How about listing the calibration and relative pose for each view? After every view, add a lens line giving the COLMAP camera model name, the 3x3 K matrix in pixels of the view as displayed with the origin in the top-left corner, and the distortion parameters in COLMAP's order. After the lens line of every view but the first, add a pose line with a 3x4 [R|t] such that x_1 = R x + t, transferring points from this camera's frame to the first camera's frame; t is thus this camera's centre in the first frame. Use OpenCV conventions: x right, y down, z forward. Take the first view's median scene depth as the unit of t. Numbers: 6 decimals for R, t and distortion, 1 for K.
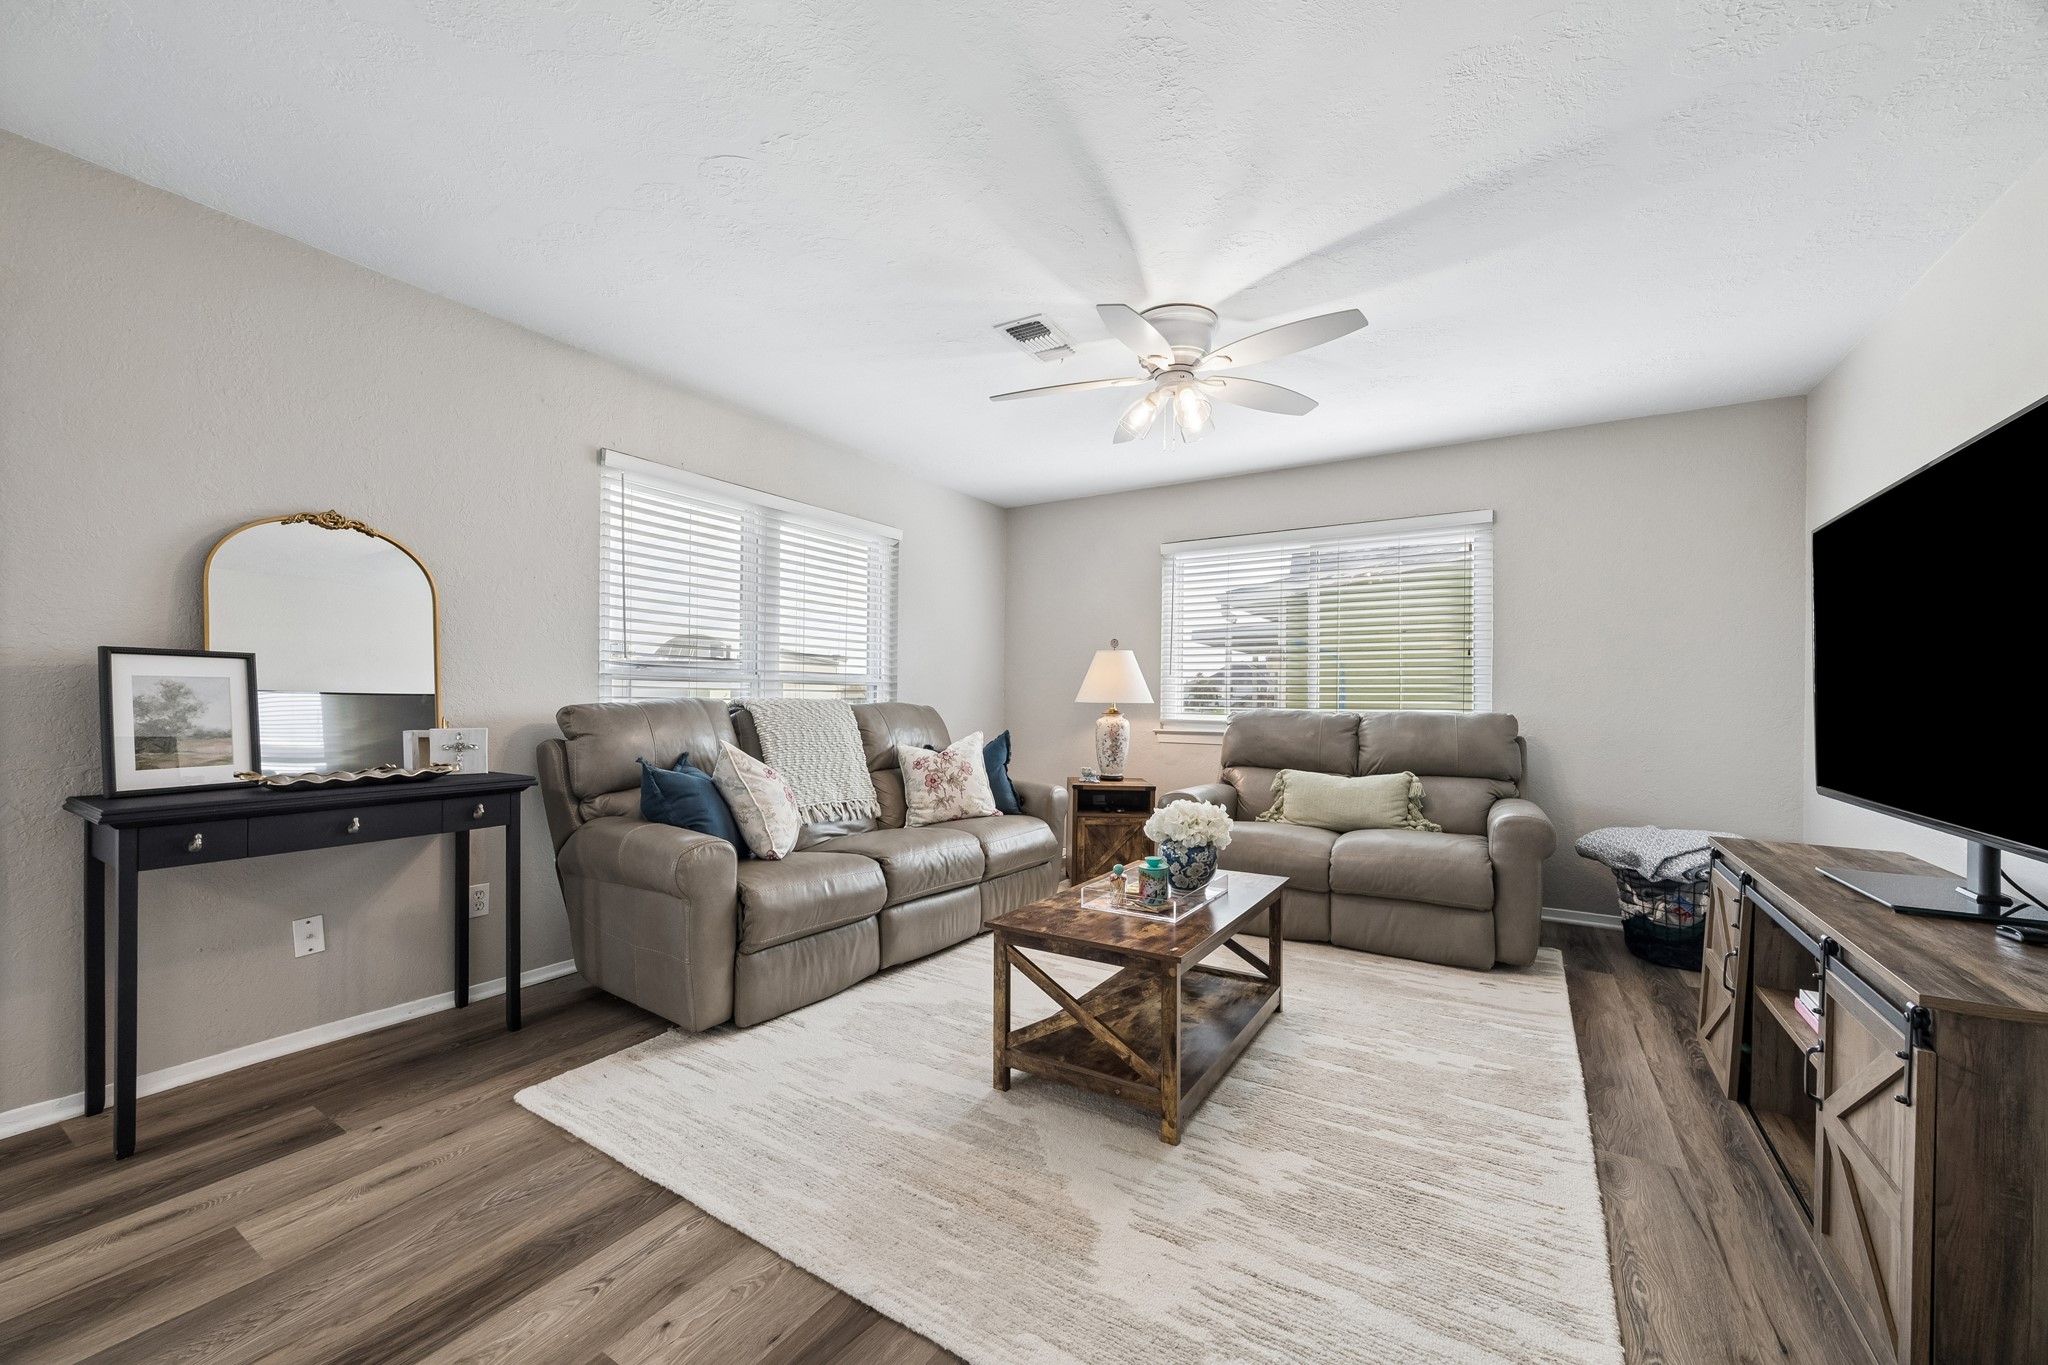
lens RADIAL K [[784.6, 0, 1016.3], [0, 784.6, 708.8], [0, 0, 1]] dist [-0.001450, 0.000052]
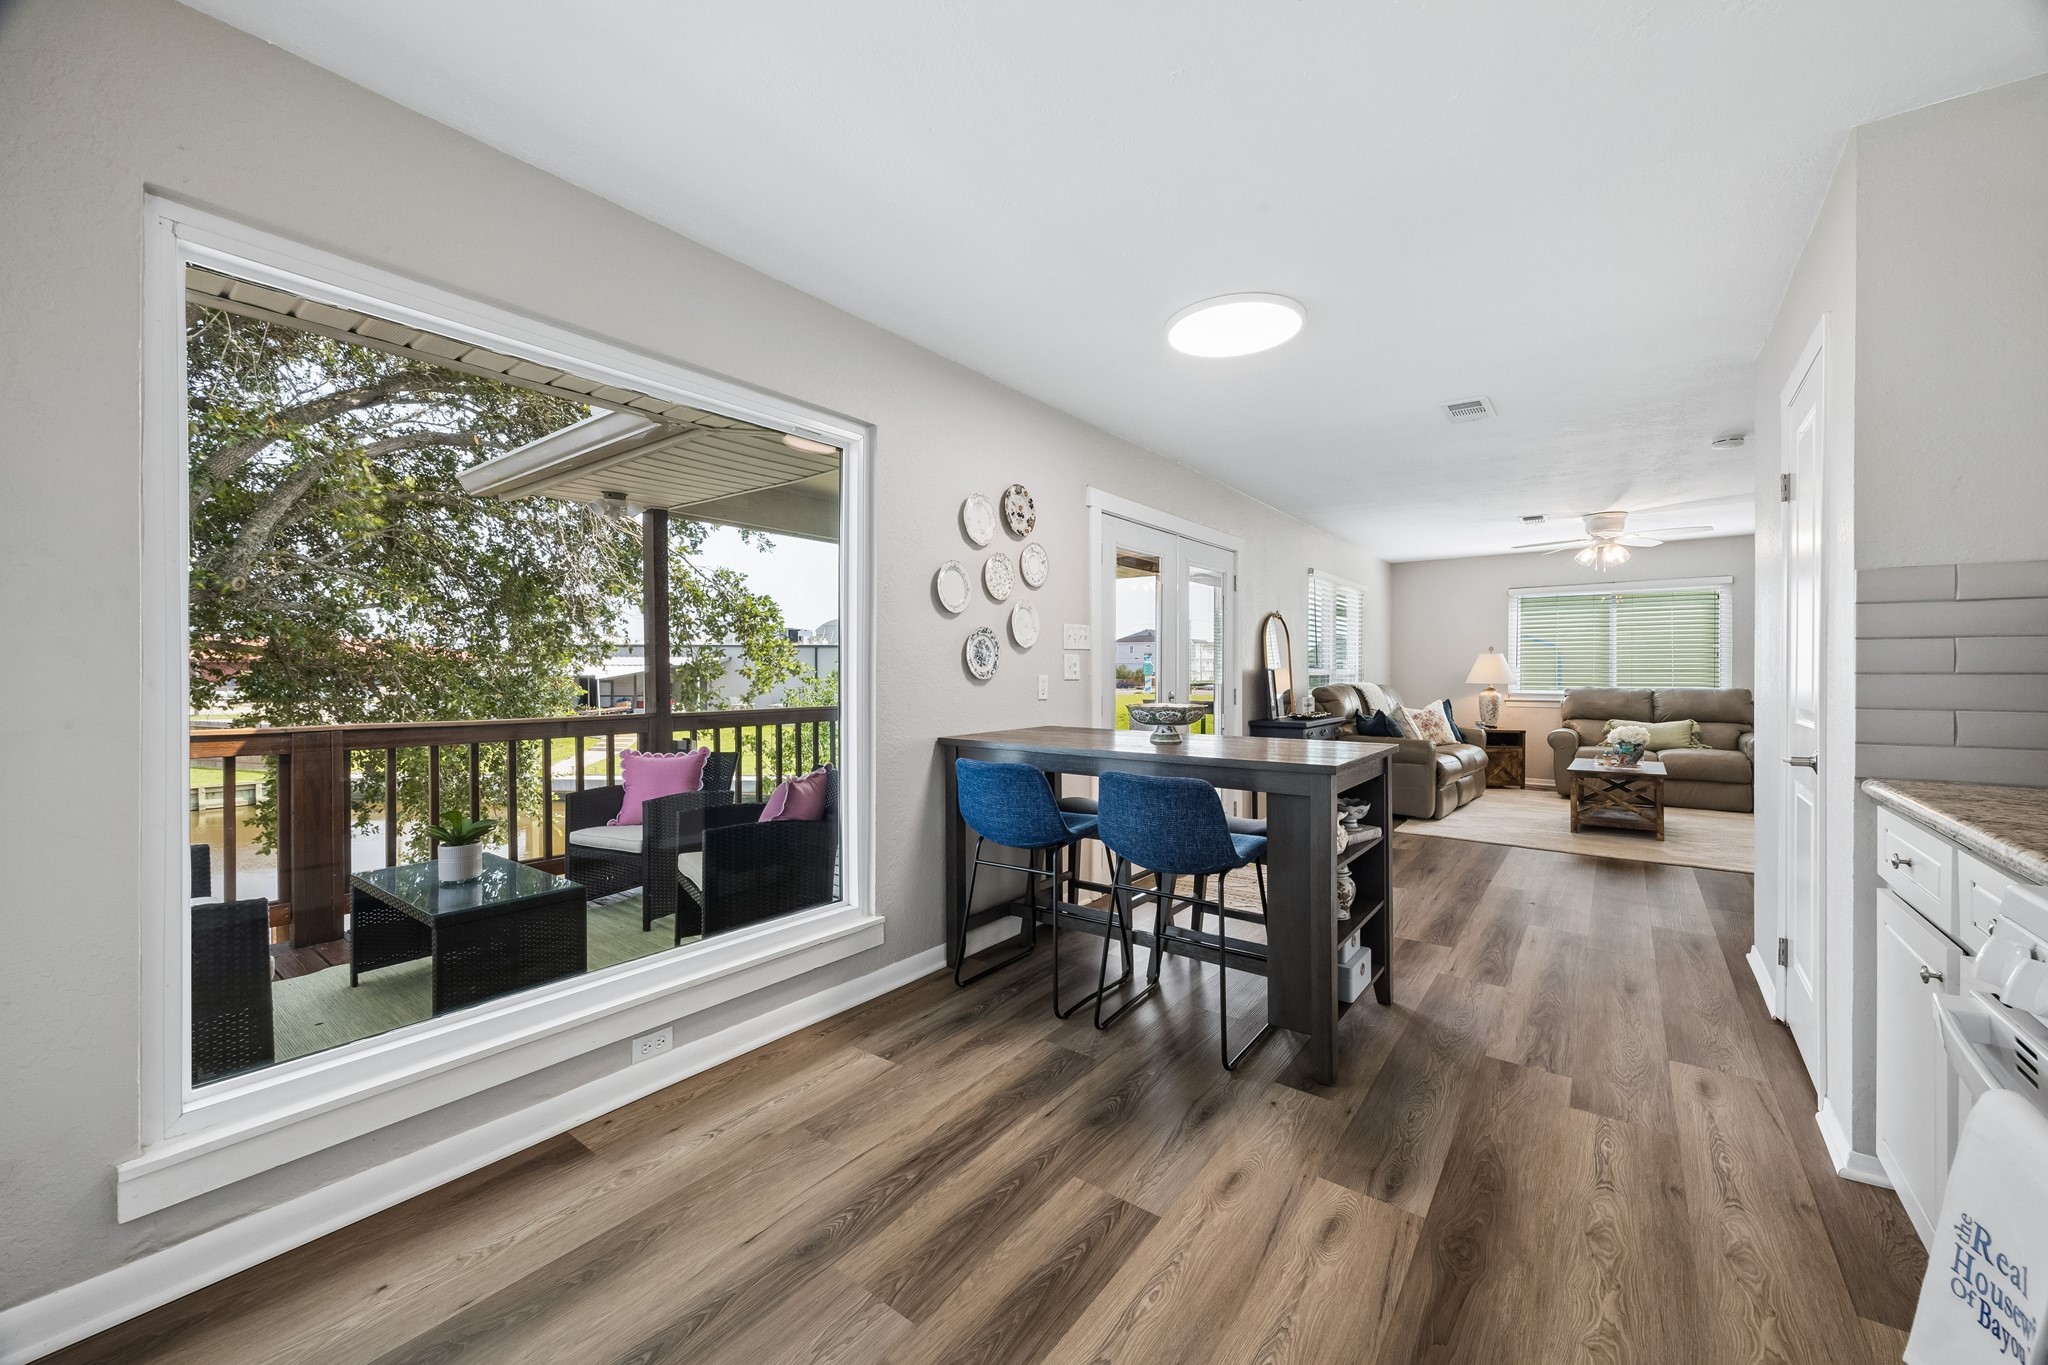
lens RADIAL K [[787.7, 0, 1031.8], [0, 787.7, 681.9], [0, 0, 1]] dist [-0.001925, -0.000043]
pose [[0.996908, -0.006189, -0.078333, -1.554898], [0.005873, 0.999974, -0.004264, -0.020578], [0.078357, 0.003791, 0.996918, -1.697725]]
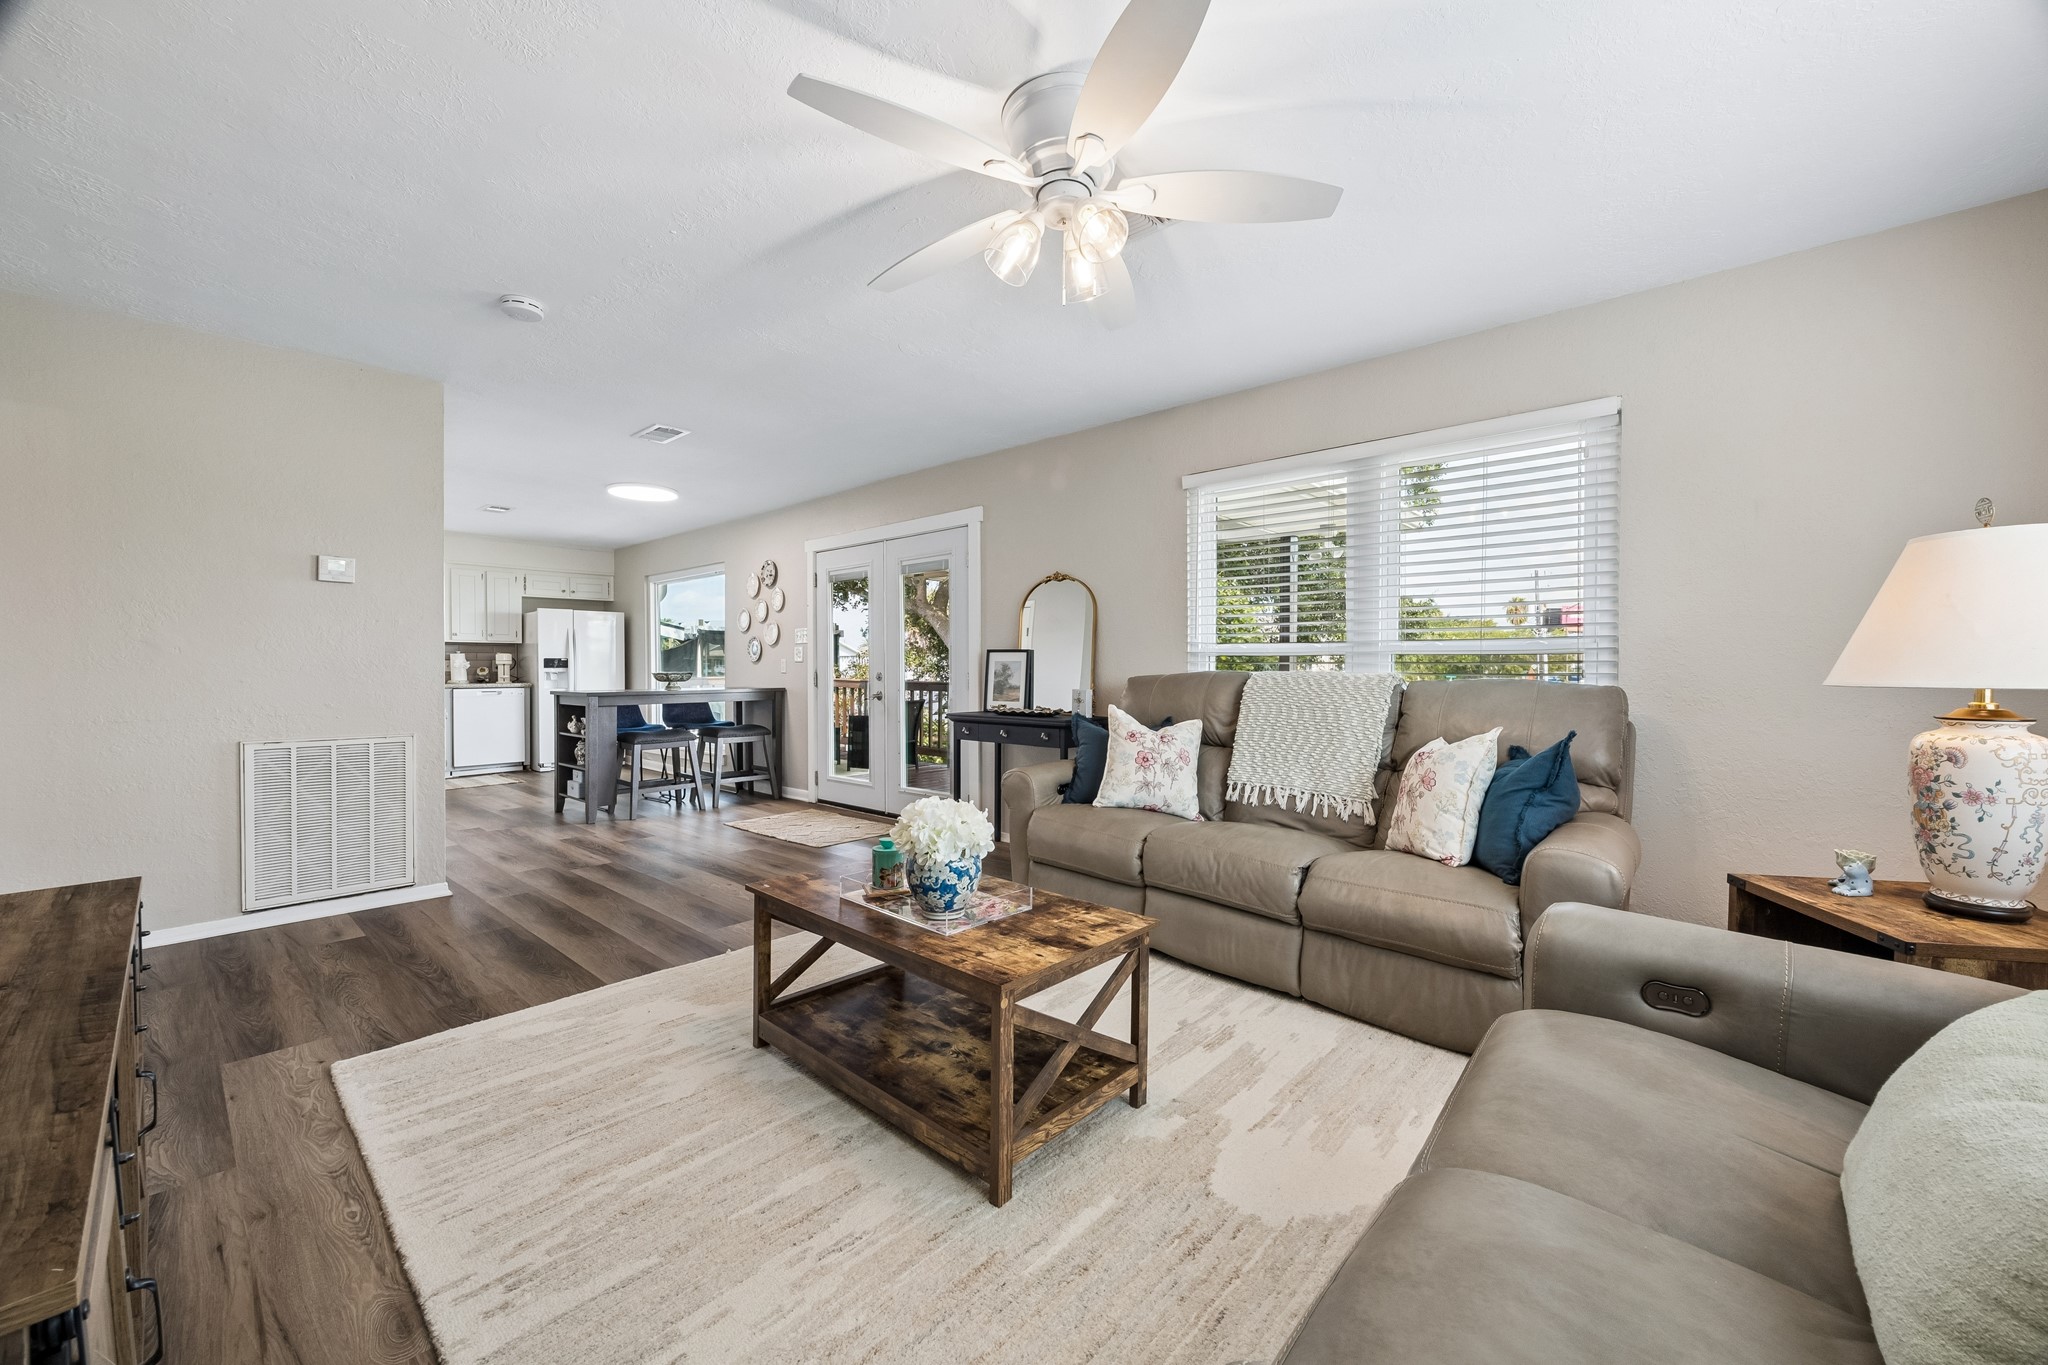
lens RADIAL K [[783.2, 0, 1024.2], [0, 783.2, 673.8], [0, 0, 1]] dist [0.000476, -0.000149]
pose [[-0.169517, 0.002818, -0.985523, 1.091536], [-0.016488, 0.999848, 0.005694, -0.017604], [0.985389, 0.017214, -0.169445, 1.335676]]
